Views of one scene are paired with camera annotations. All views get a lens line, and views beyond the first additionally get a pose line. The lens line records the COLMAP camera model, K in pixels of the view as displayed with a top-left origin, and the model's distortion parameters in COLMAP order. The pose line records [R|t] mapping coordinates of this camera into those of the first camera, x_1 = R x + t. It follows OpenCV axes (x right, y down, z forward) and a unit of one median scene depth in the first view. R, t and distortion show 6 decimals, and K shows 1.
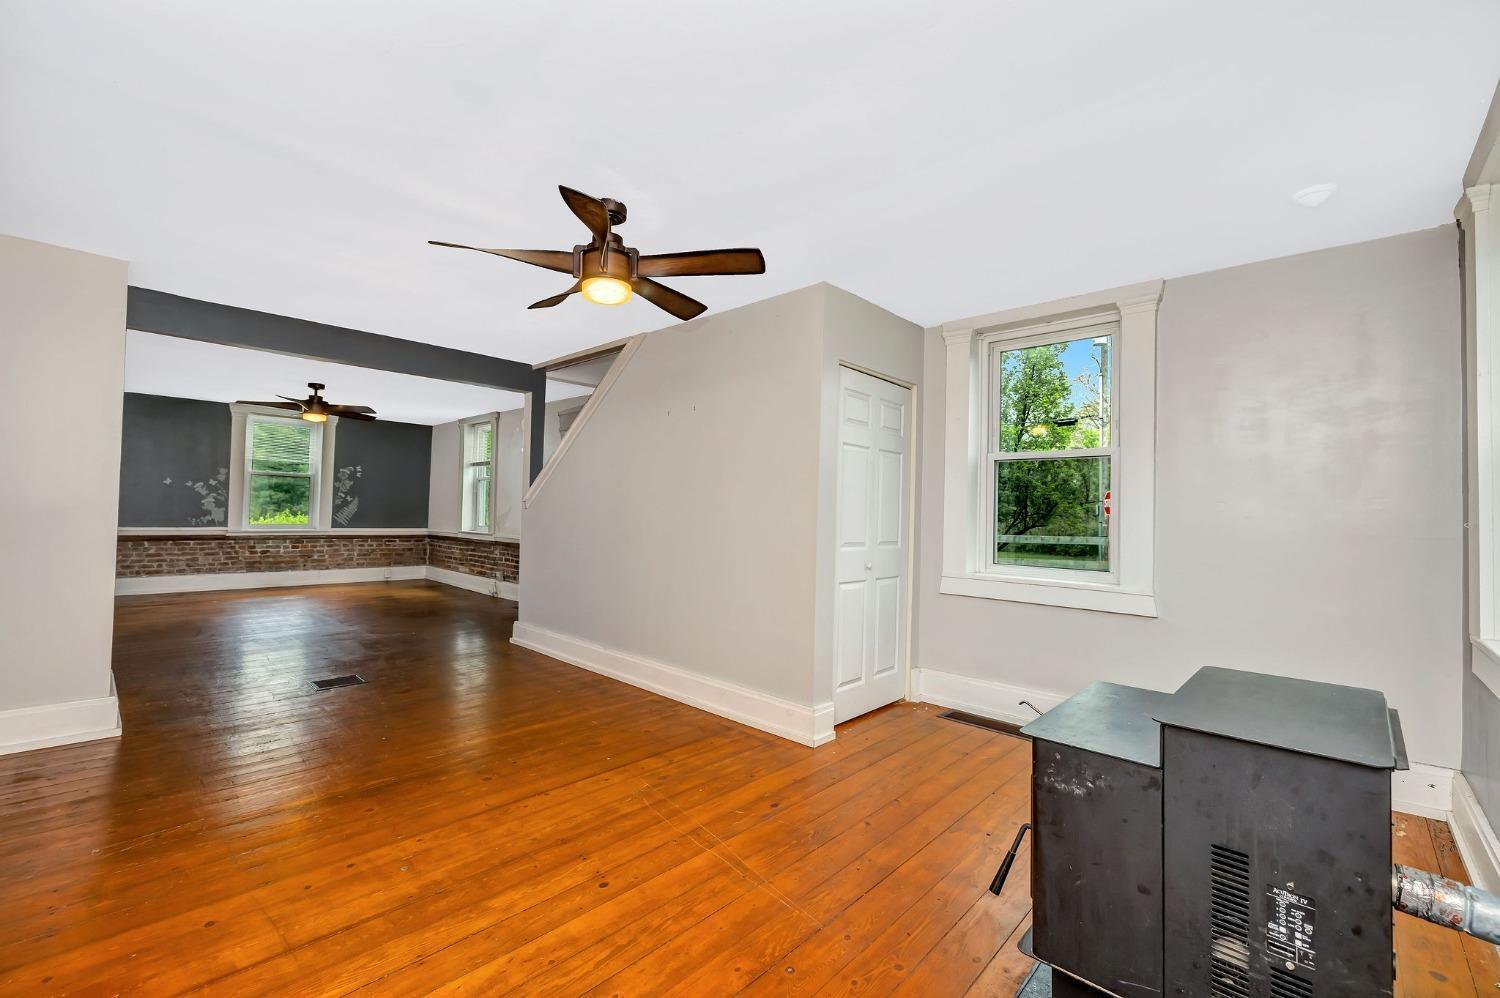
lens RADIAL K [[628.6, 0, 744.0], [0, 628.6, 494.8], [0, 0, 1]] dist [0.001482, -0.001437]
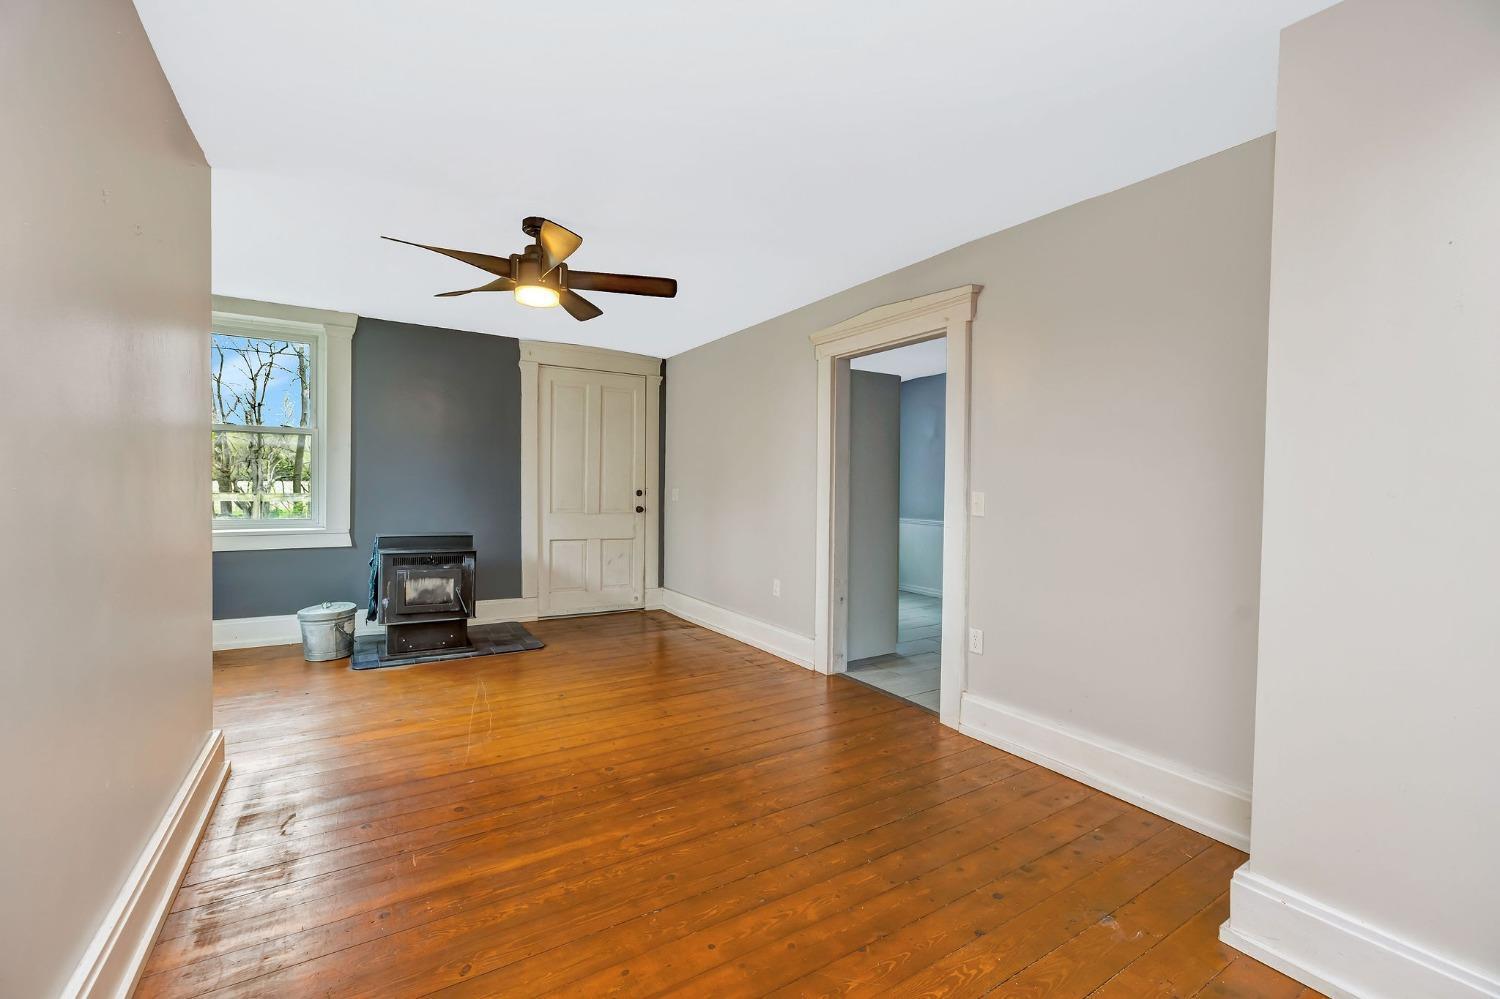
lens RADIAL K [[628.6, 0, 744.3], [0, 628.6, 497.0], [0, 0, 1]] dist [0.001482, -0.001437]
pose [[-0.967202, -0.040681, 0.250730, -0.678163], [-0.042710, 0.999084, -0.002653, 0.022345], [-0.250393, -0.013274, -0.968053, 1.534021]]
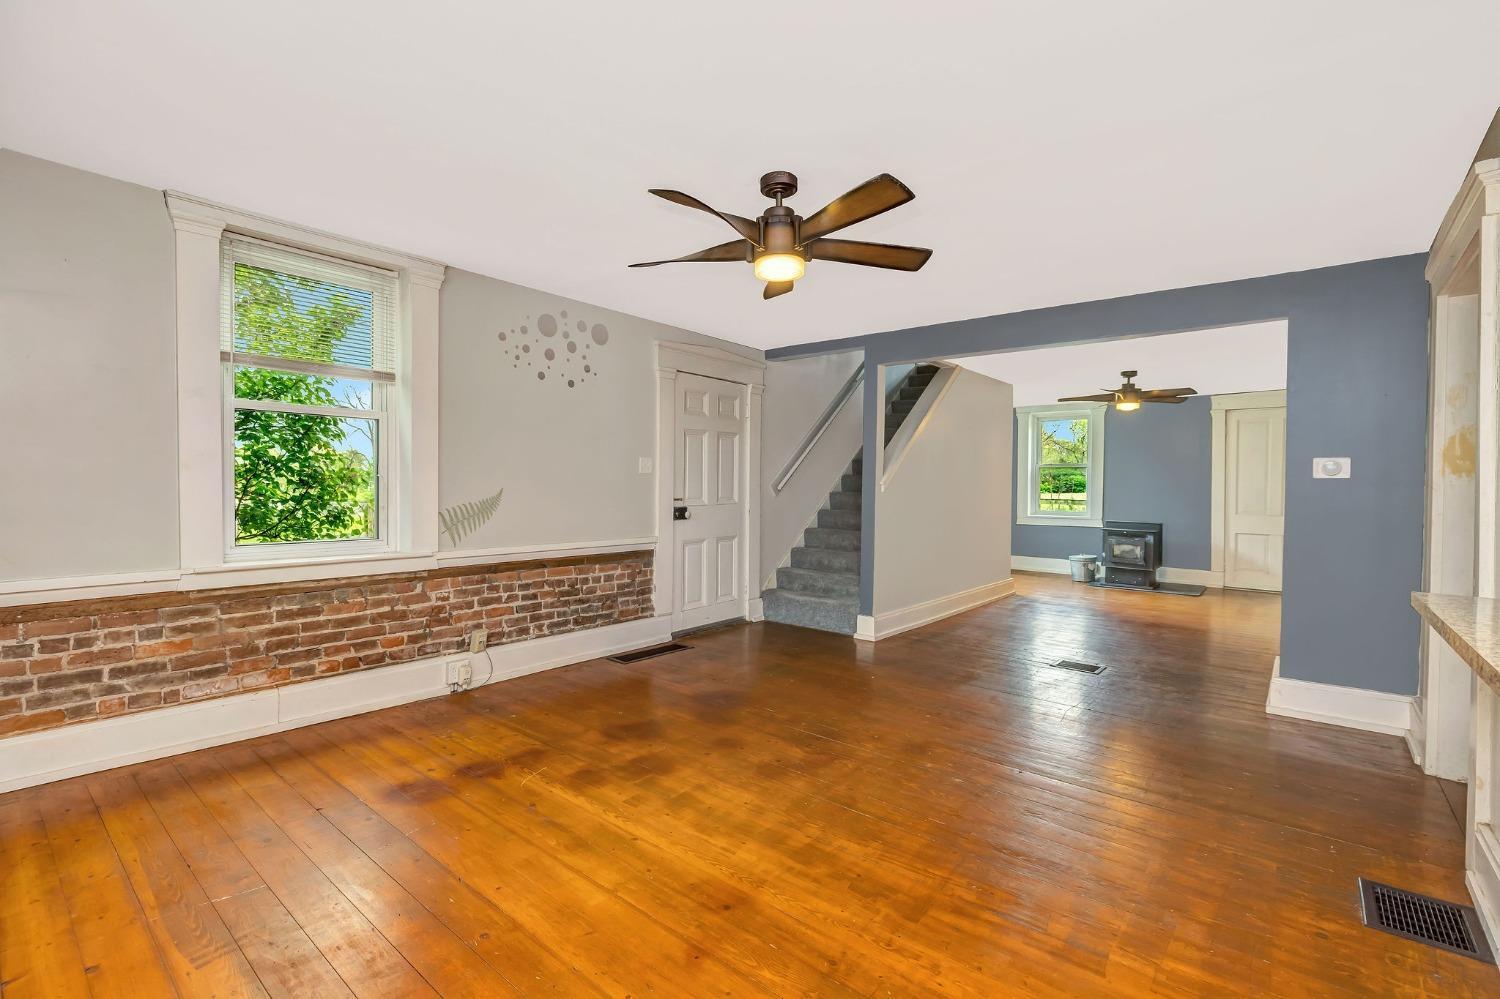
lens RADIAL K [[676.5, 0, 746.4], [0, 676.5, 495.2], [0, 0, 1]] dist [0.000215, -0.000030]
pose [[-0.064585, -0.037551, 0.997205, -2.135006], [-0.038466, 0.998643, 0.035114, -0.005725], [-0.997171, -0.036090, -0.065942, 2.030448]]
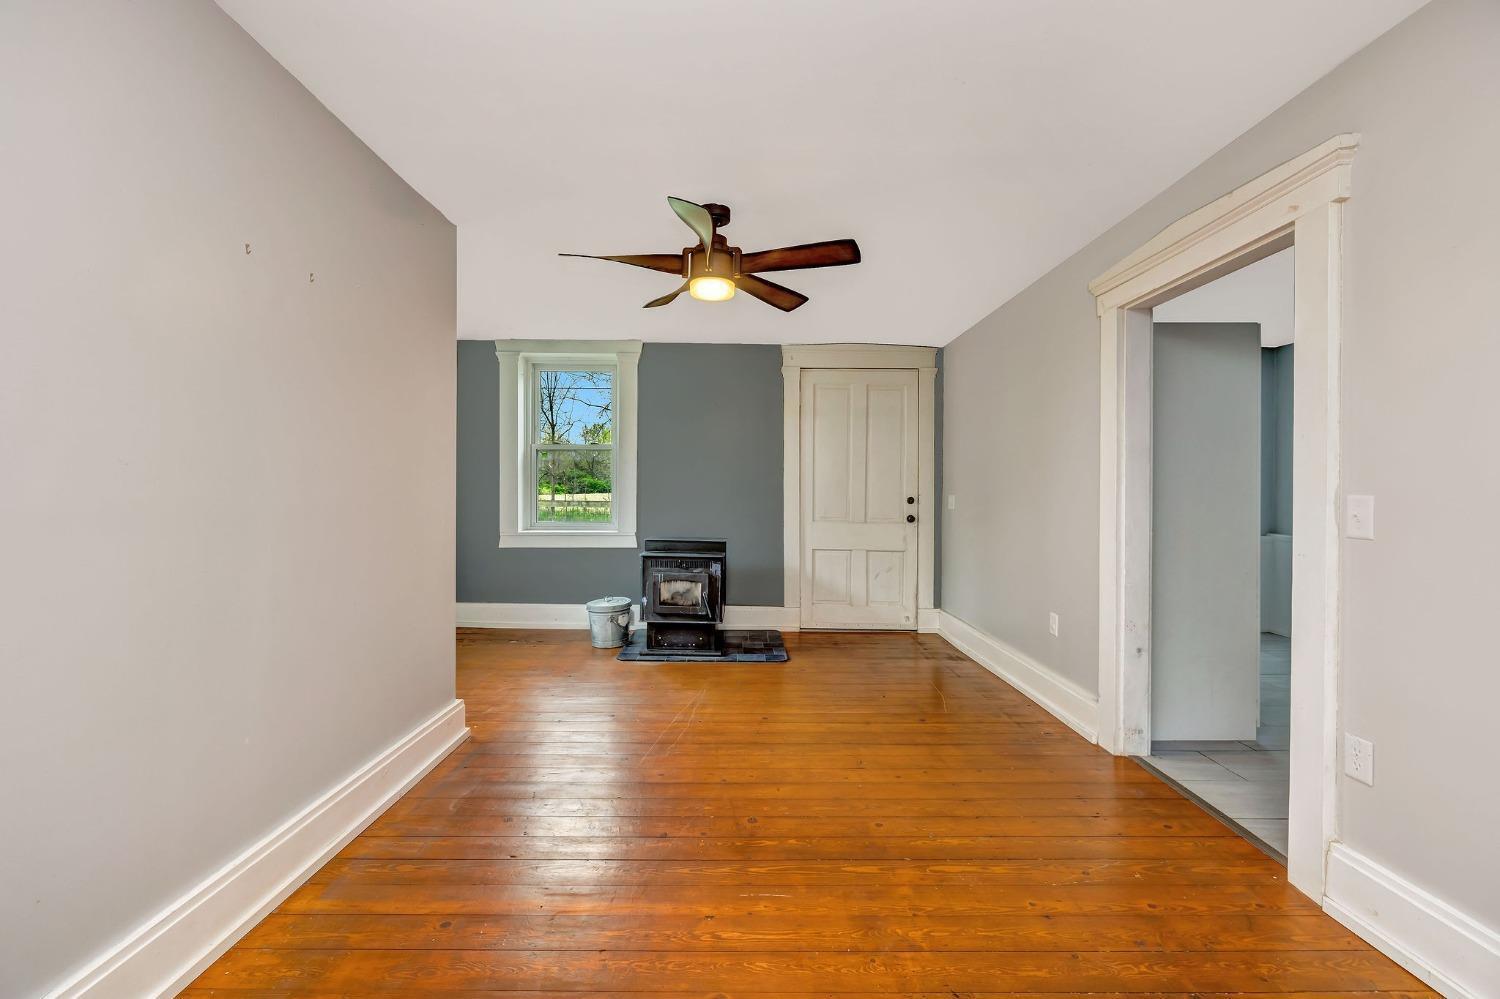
lens RADIAL K [[628.6, 0, 745.7], [0, 628.6, 495.5], [0, 0, 1]] dist [0.001482, -0.001437]
pose [[-0.692156, -0.031831, 0.721046, -0.799424], [-0.041915, 0.999114, 0.003871, 0.018226], [-0.720530, -0.027543, -0.692877, 1.291362]]
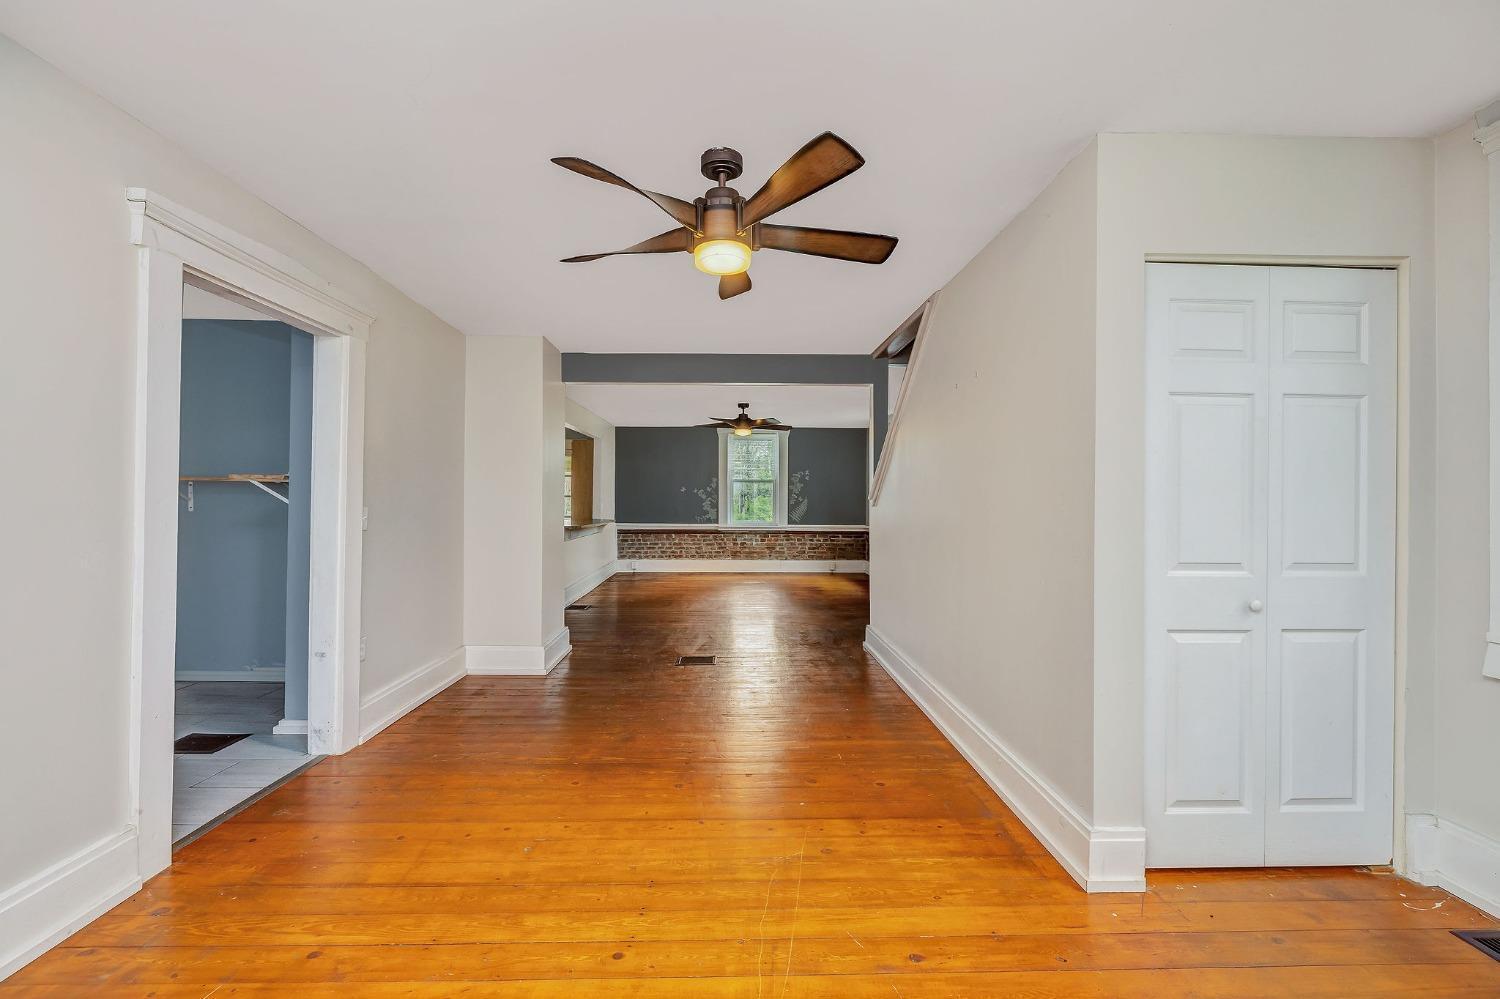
lens RADIAL K [[628.6, 0, 743.6], [0, 628.6, 492.9], [0, 0, 1]] dist [0.001482, -0.001437]
pose [[0.705174, -0.028732, -0.708452, 0.303873], [0.031755, 0.999456, -0.008926, 0.004250], [0.708323, -0.016202, 0.705703, 0.311691]]
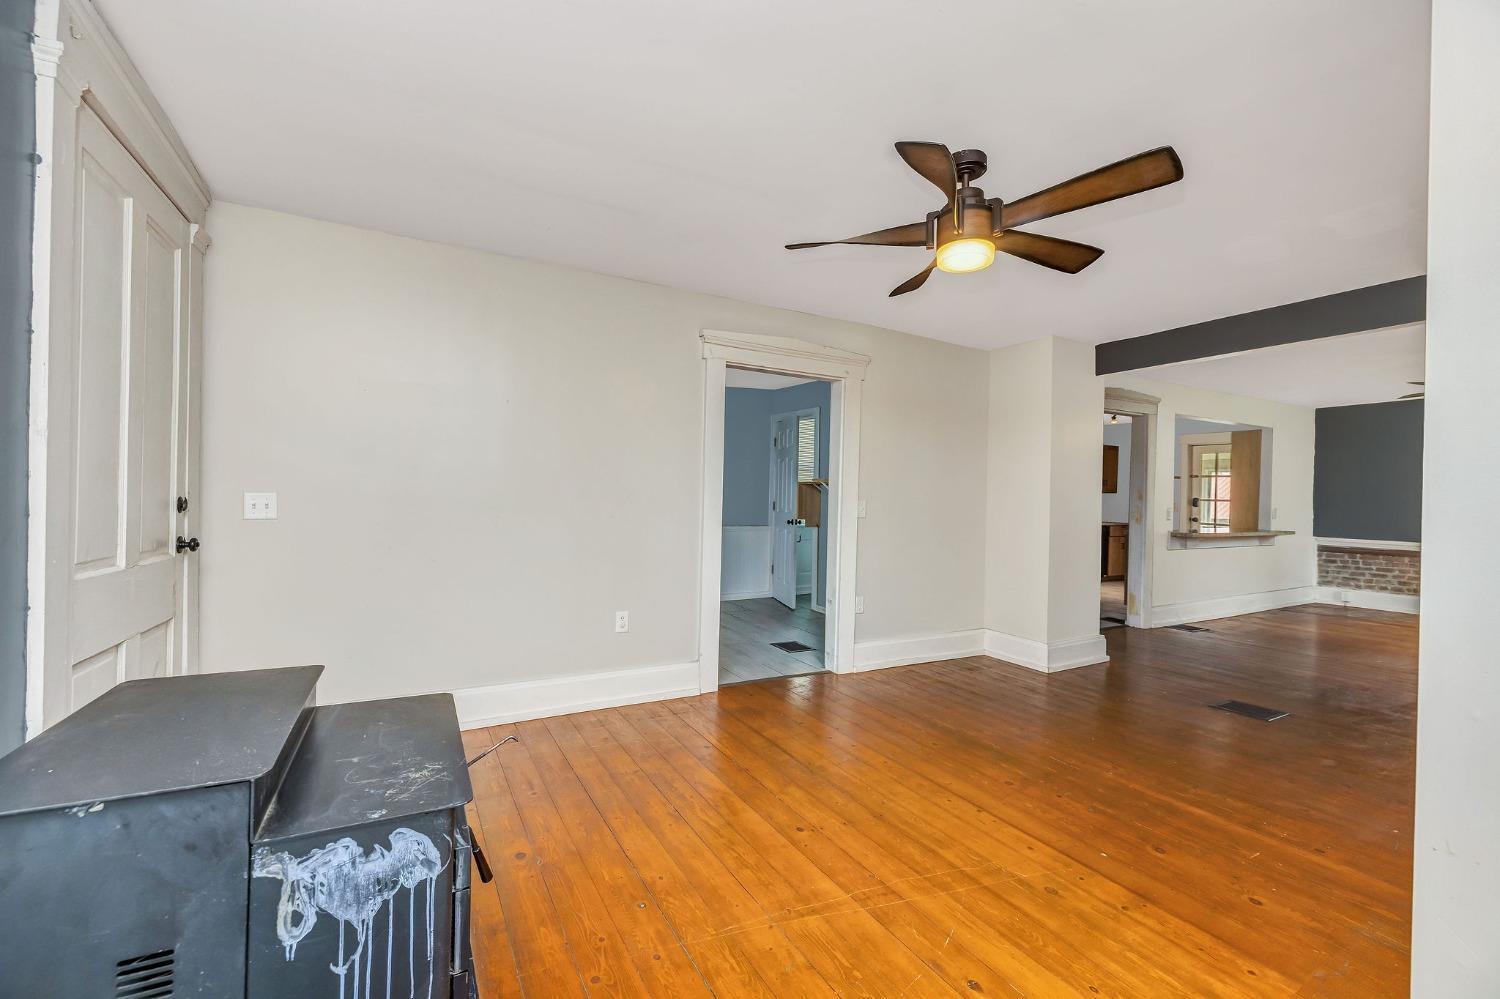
lens RADIAL K [[628.6, 0, 741.7], [0, 628.6, 498.7], [0, 0, 1]] dist [0.001482, -0.001437]
pose [[-0.307250, -0.026211, -0.951268, 0.534507], [-0.001768, 0.999635, -0.026972, 0.030502], [0.951627, -0.006606, -0.307184, 0.736455]]
